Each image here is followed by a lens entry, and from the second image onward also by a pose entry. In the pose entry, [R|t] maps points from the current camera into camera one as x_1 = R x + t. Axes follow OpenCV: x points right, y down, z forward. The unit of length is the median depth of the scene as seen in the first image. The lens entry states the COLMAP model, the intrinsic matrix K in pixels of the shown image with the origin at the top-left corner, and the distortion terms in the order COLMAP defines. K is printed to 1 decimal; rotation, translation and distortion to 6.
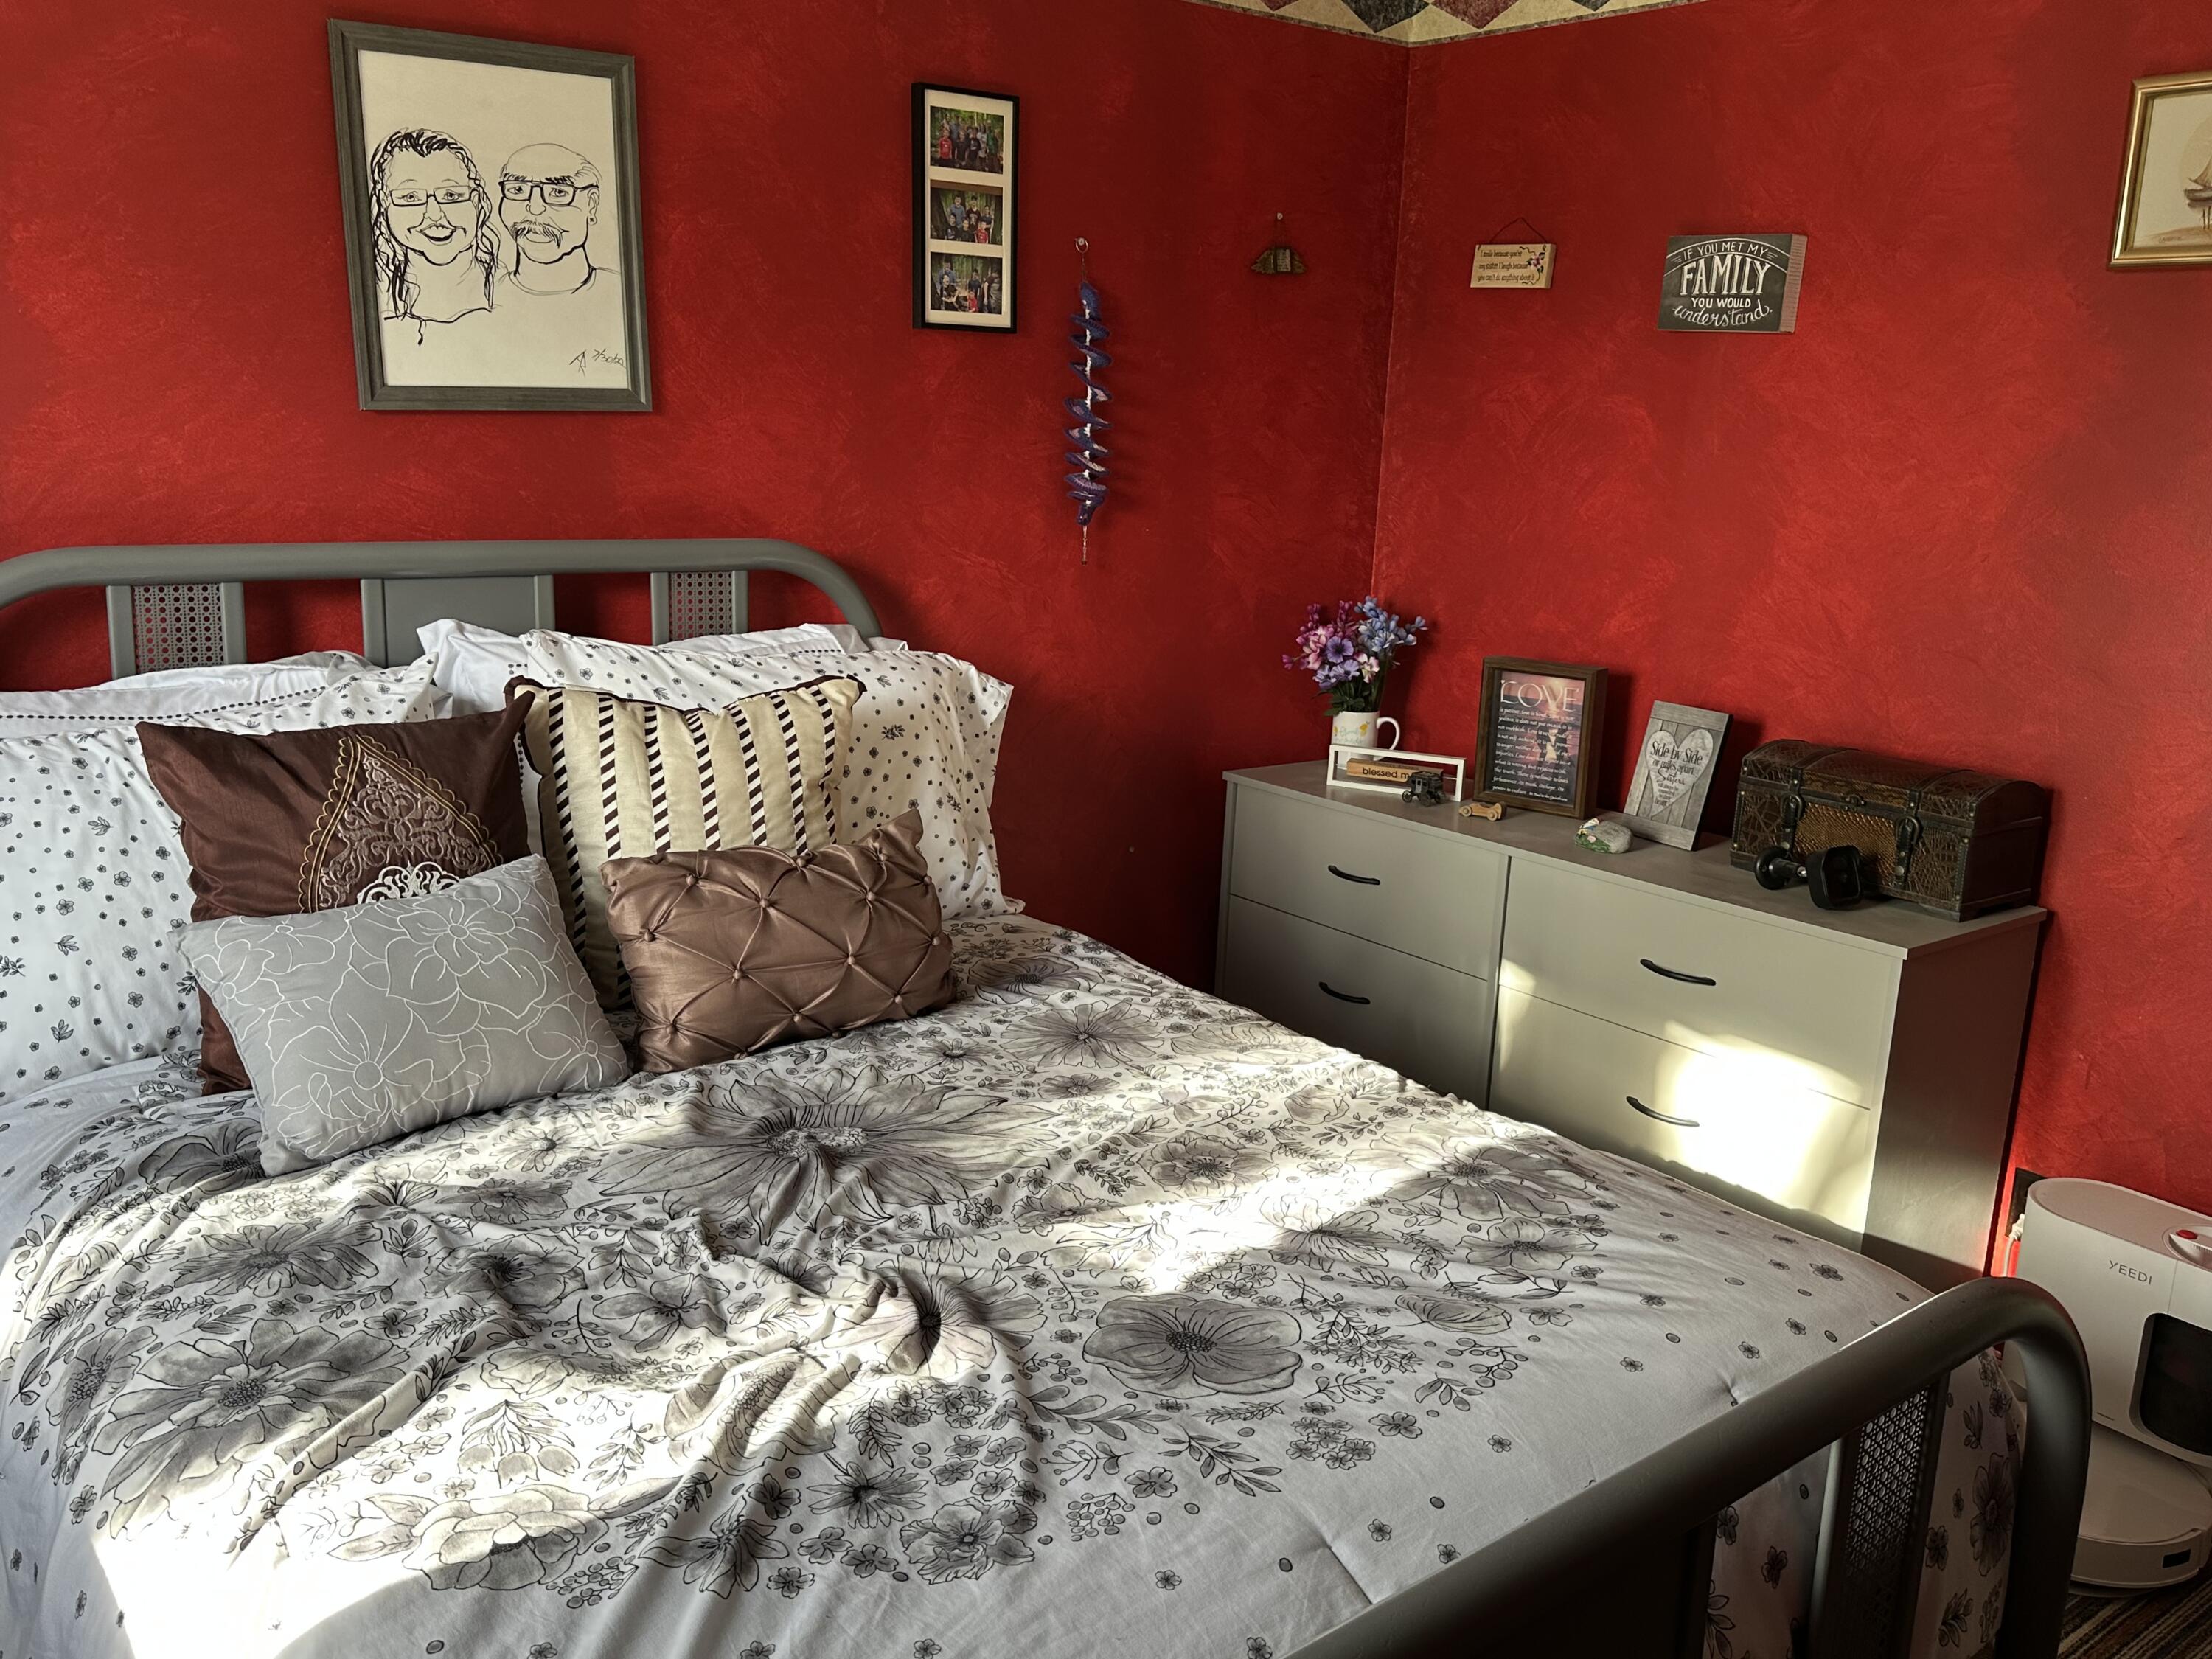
lens RADIAL K [[1796.1, 0, 1121.9], [0, 1796.1, 824.1], [0, 0, 1]] dist [0.100928, -0.145380]
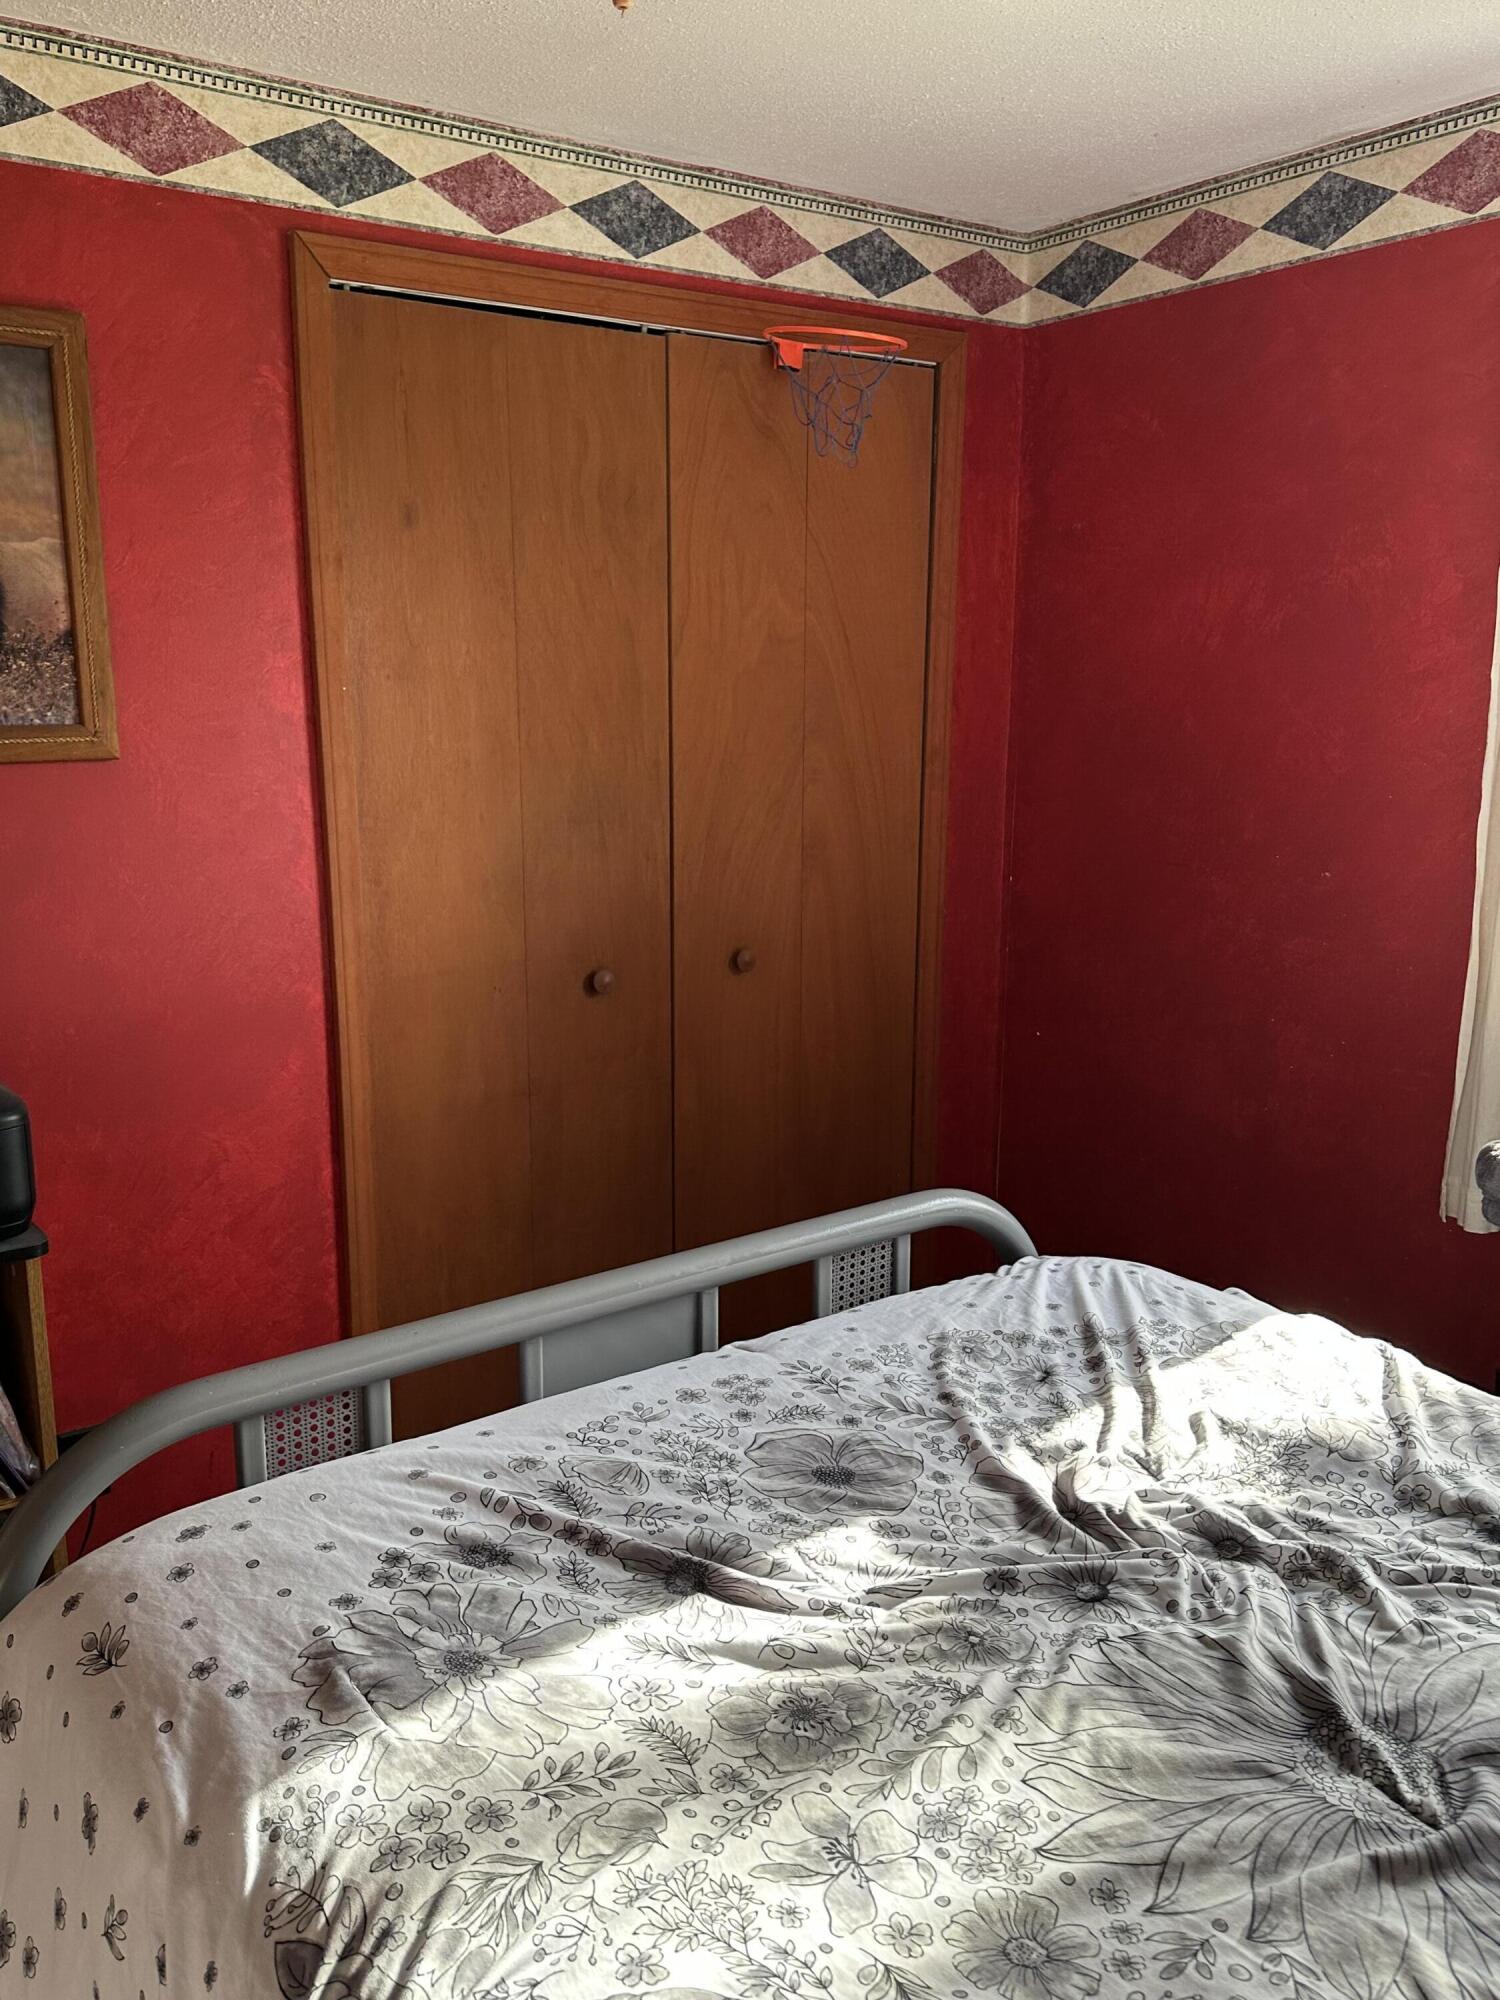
lens RADIAL K [[1623.9, 0, 749.2], [0, 1623.9, 997.6], [0, 0, 1]] dist [0.100928, -0.145380]
pose [[-0.999044, -0.036710, 0.023755, 0.058556], [-0.023894, 0.913328, 0.406523, -0.318834], [-0.036619, 0.405566, -0.913332, 1.366571]]
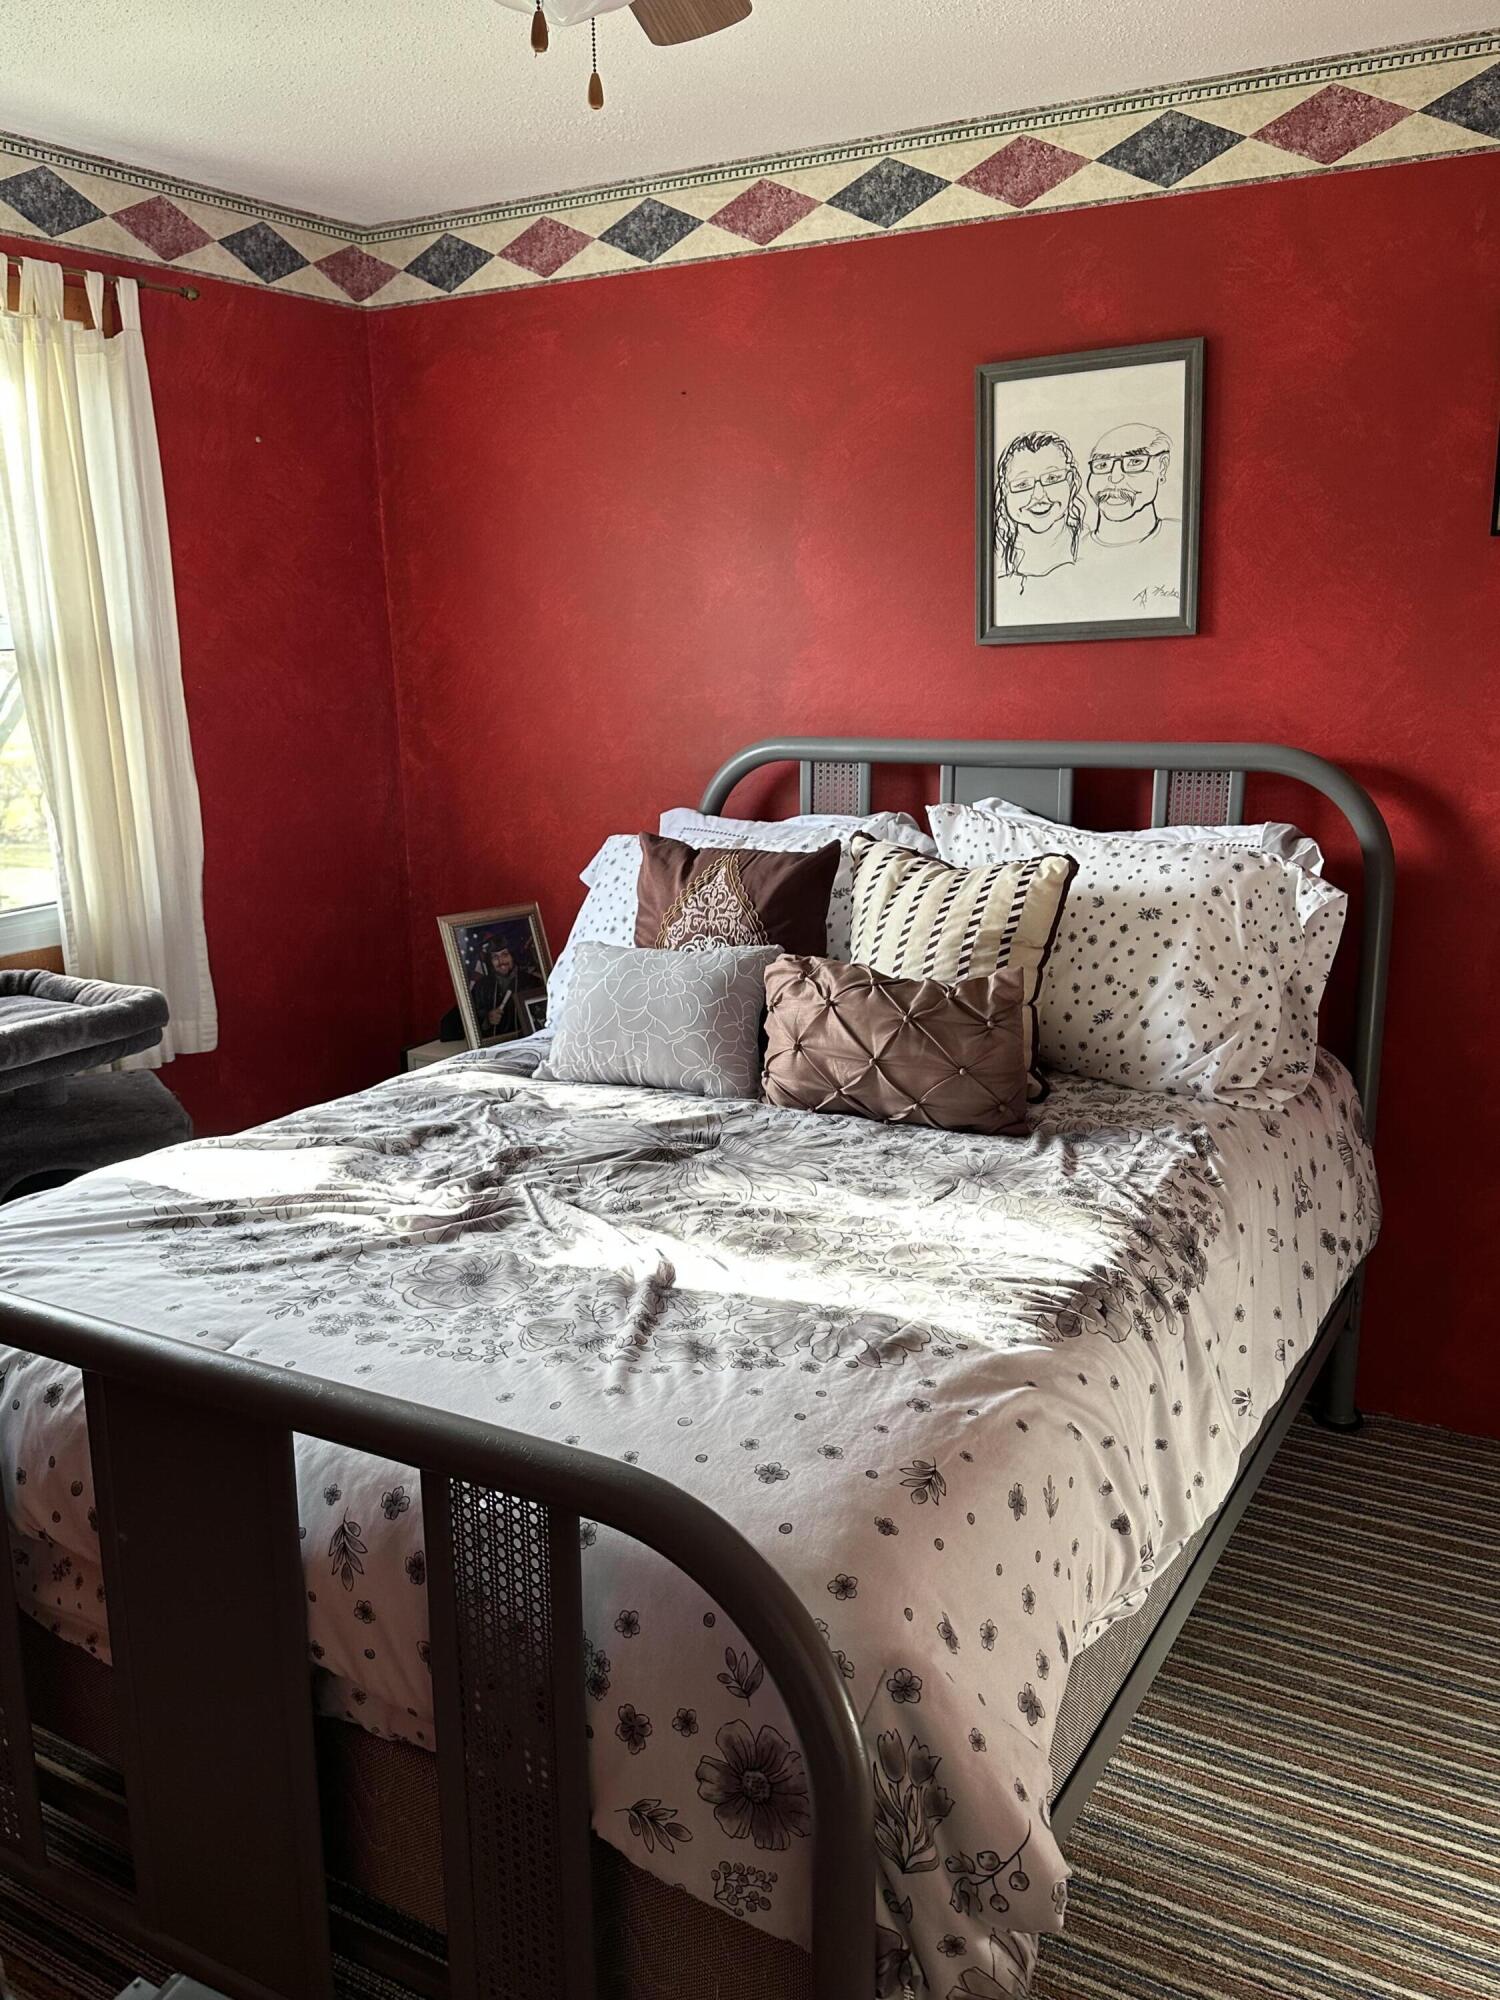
lens RADIAL K [[1623.9, 0, 735.2], [0, 1623.9, 1014.9], [0, 0, 1]] dist [0.100928, -0.145380]
pose [[0.366794, 0.176557, -0.913395, 0.927024], [-0.182615, 0.976389, 0.115401, -0.077865], [0.912203, 0.124471, 0.390375, 0.487050]]
